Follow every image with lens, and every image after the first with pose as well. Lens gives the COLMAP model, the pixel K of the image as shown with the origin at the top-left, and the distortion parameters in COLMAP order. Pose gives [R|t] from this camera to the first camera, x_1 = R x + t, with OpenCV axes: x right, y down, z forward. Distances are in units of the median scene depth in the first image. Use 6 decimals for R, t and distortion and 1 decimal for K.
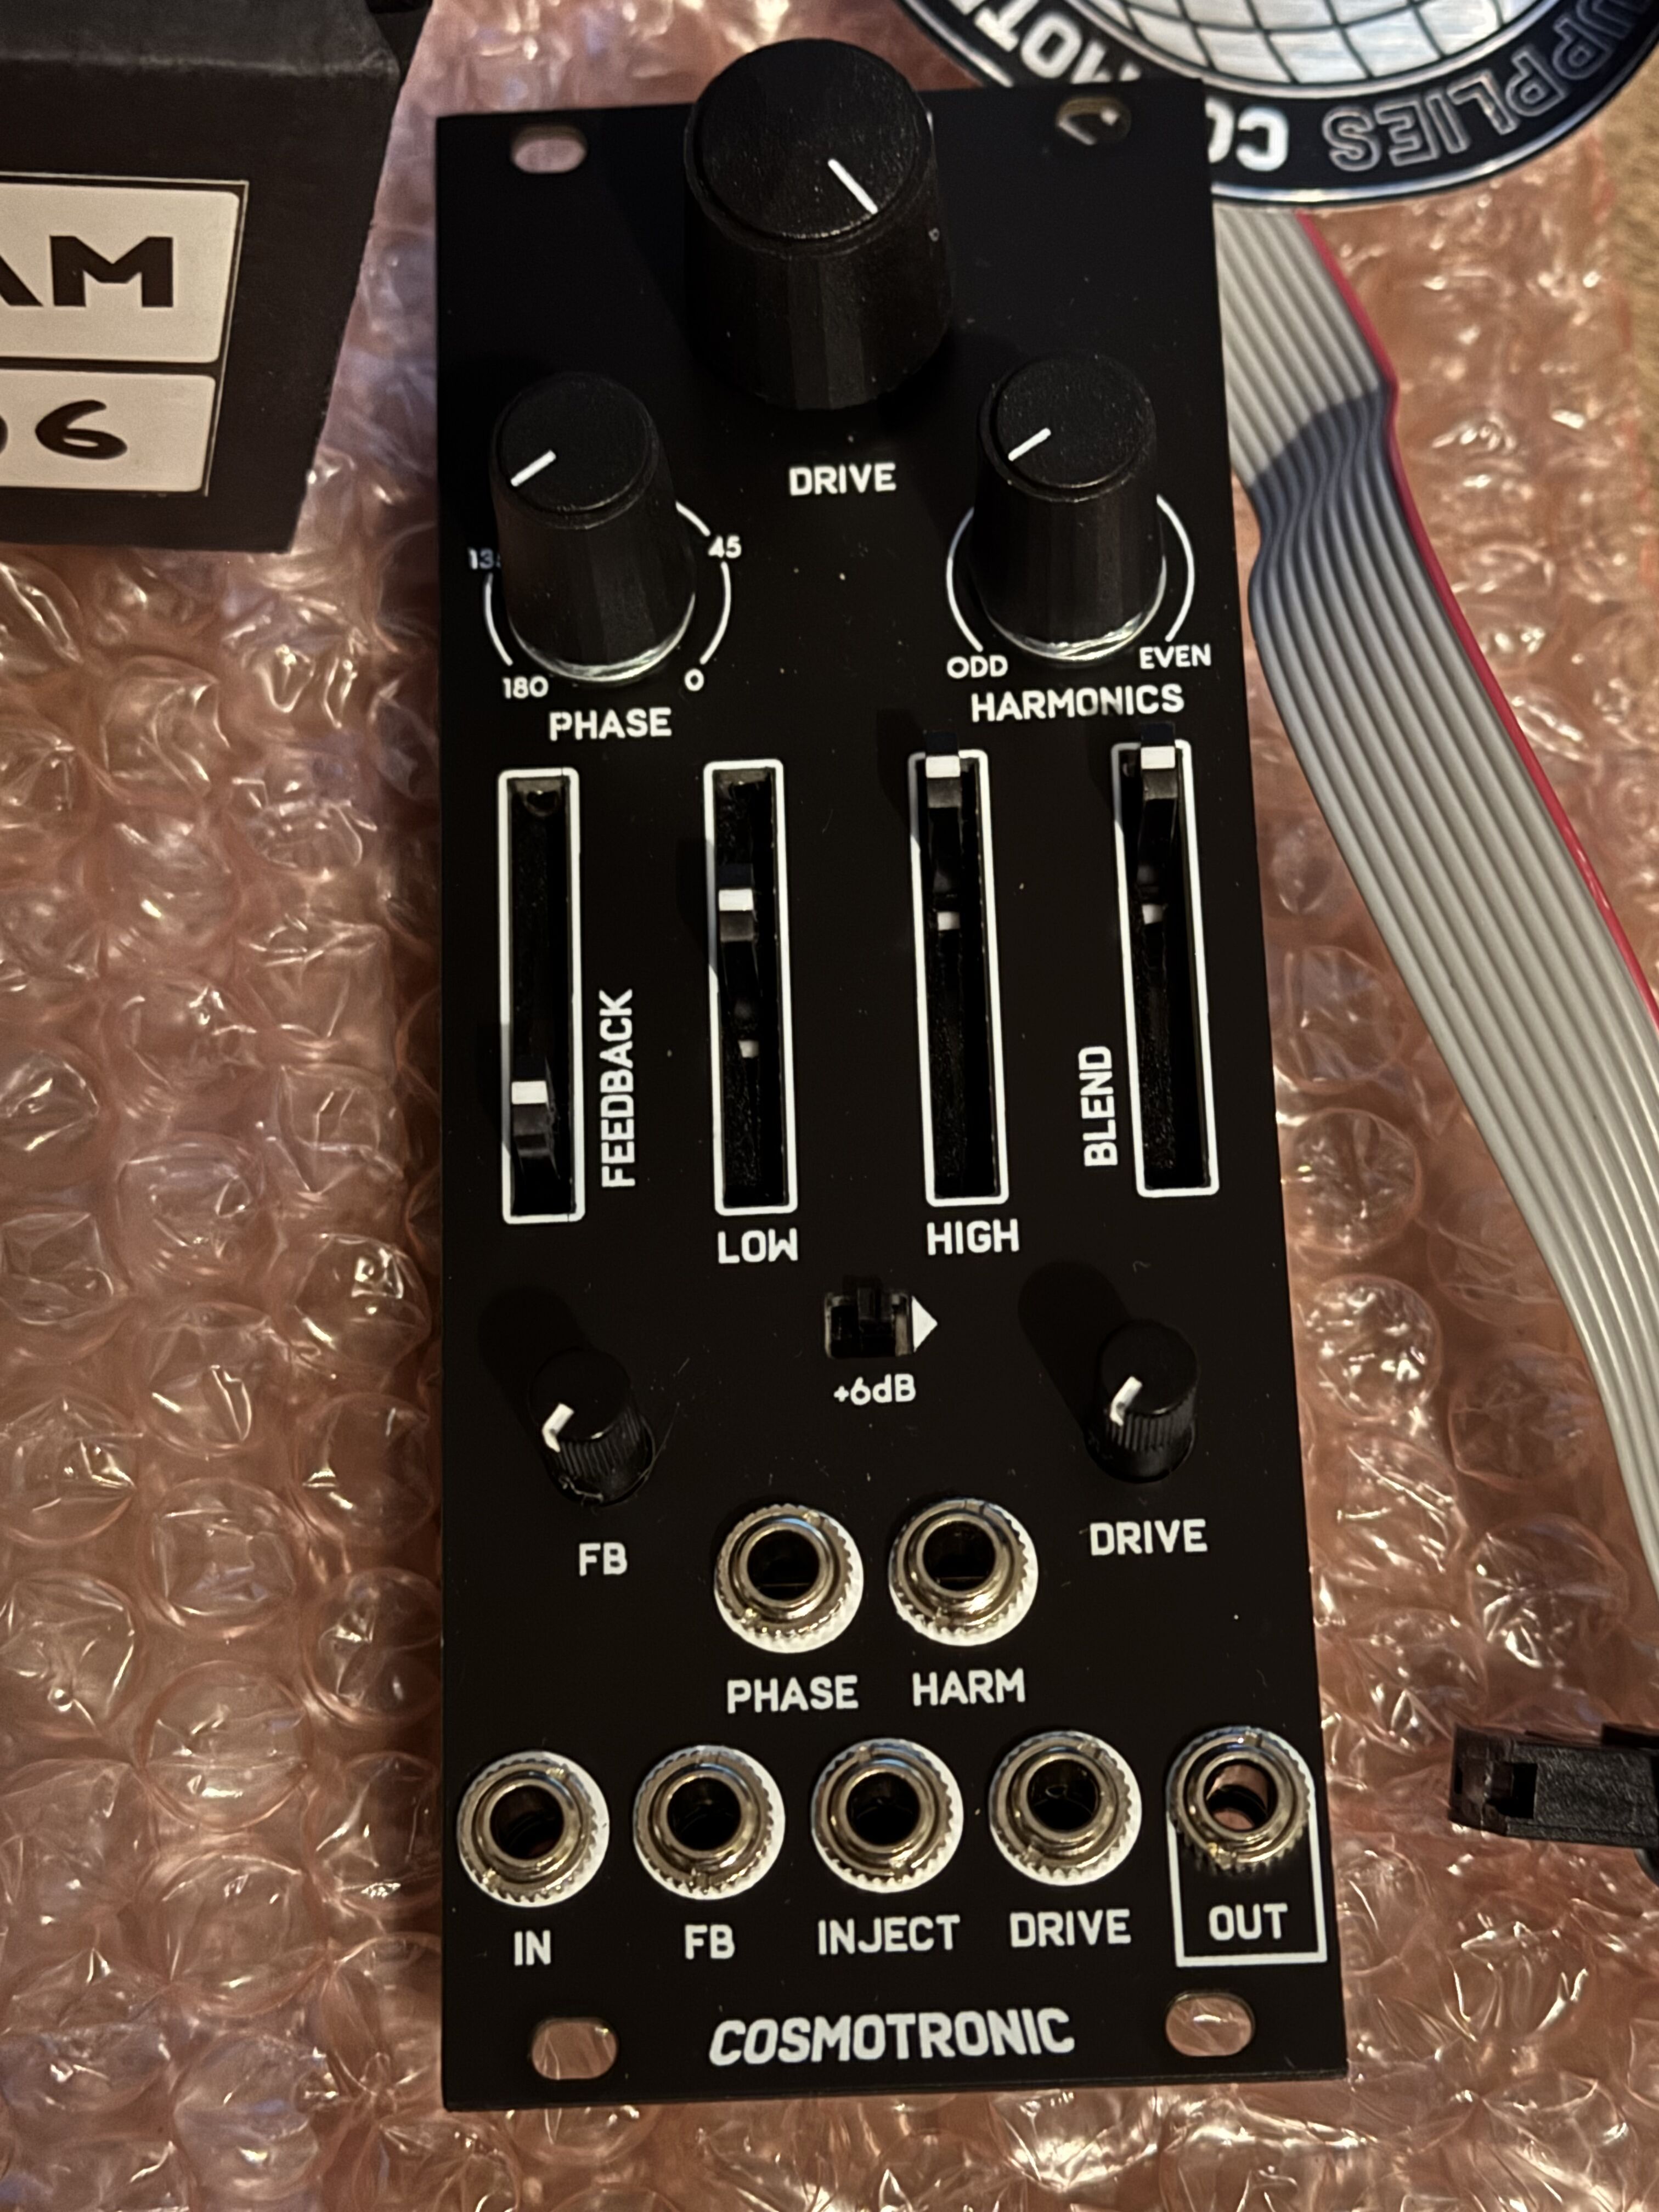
lens RADIAL K [[4201.2, 0, 829.5], [0, 4201.2, 1106.0], [0, 0, 1]] dist [0.121014, -0.102489]
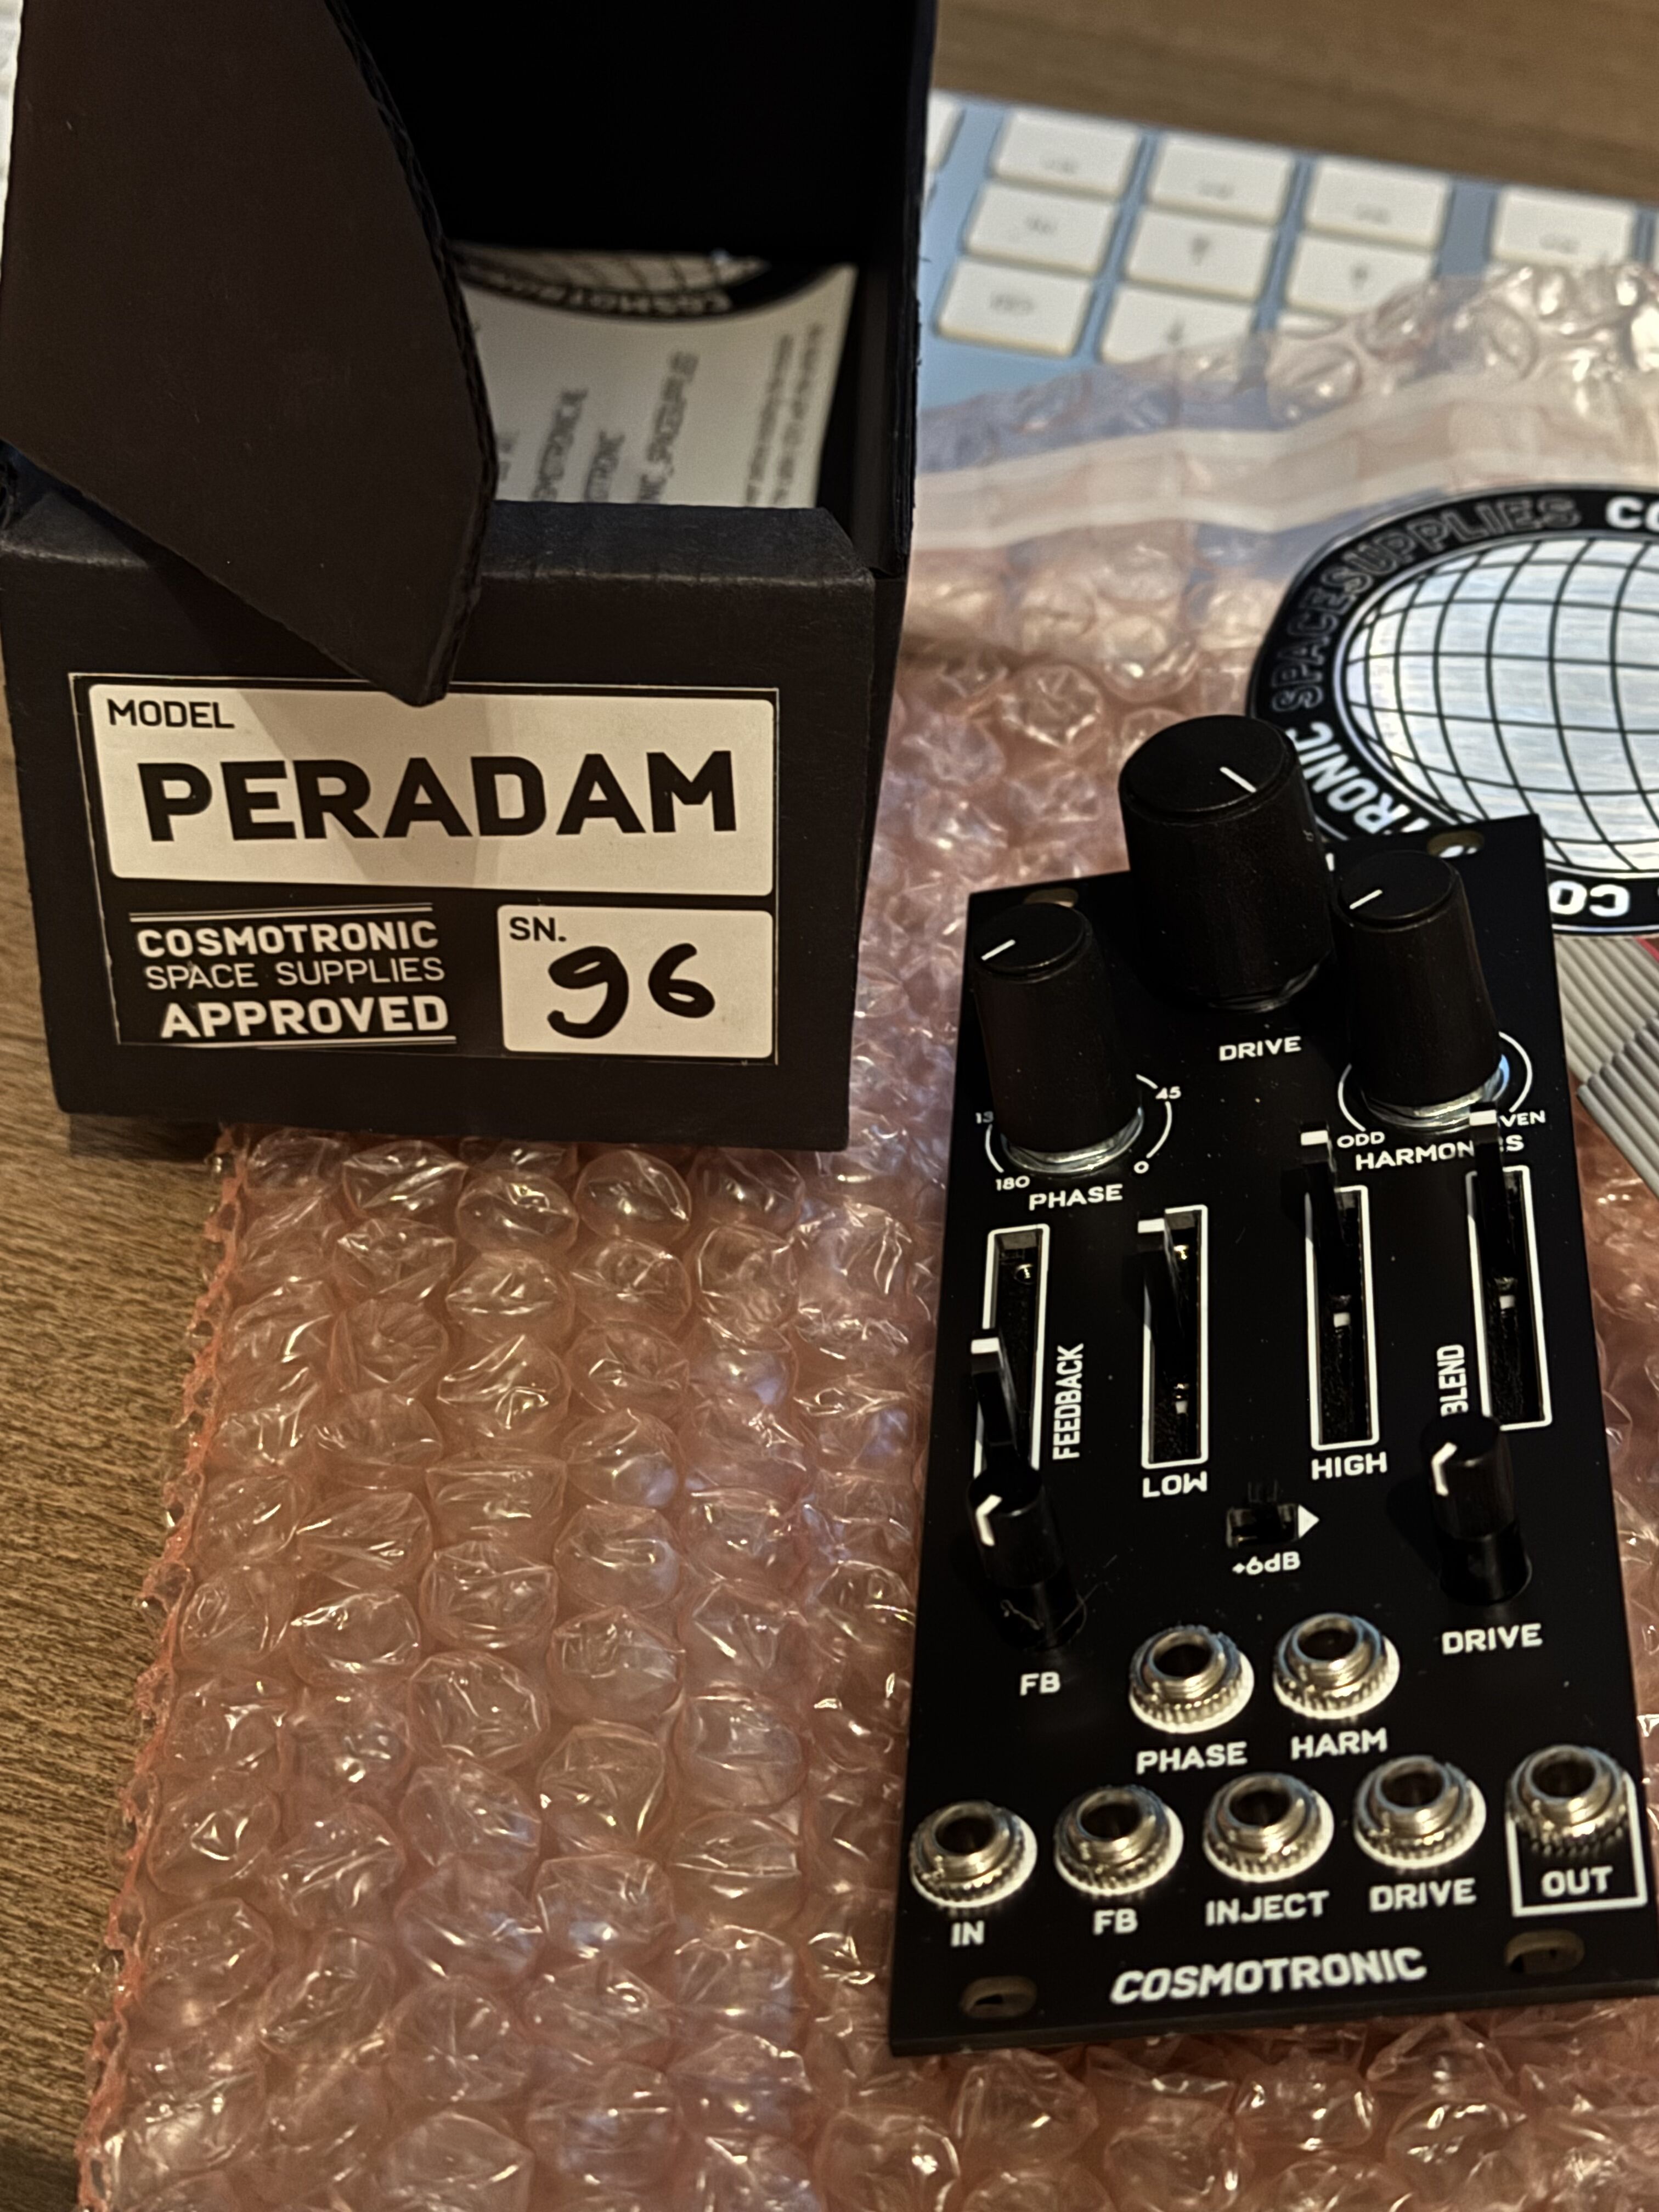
lens RADIAL K [[4201.2, 0, 829.5], [0, 4201.2, 1106.0], [0, 0, 1]] dist [0.121014, -0.102489]
pose [[0.977555, -0.080631, -0.194641, 0.135428], [-0.032738, 0.854507, -0.518407, 0.591617], [0.208121, 0.513144, 0.832688, -0.110513]]
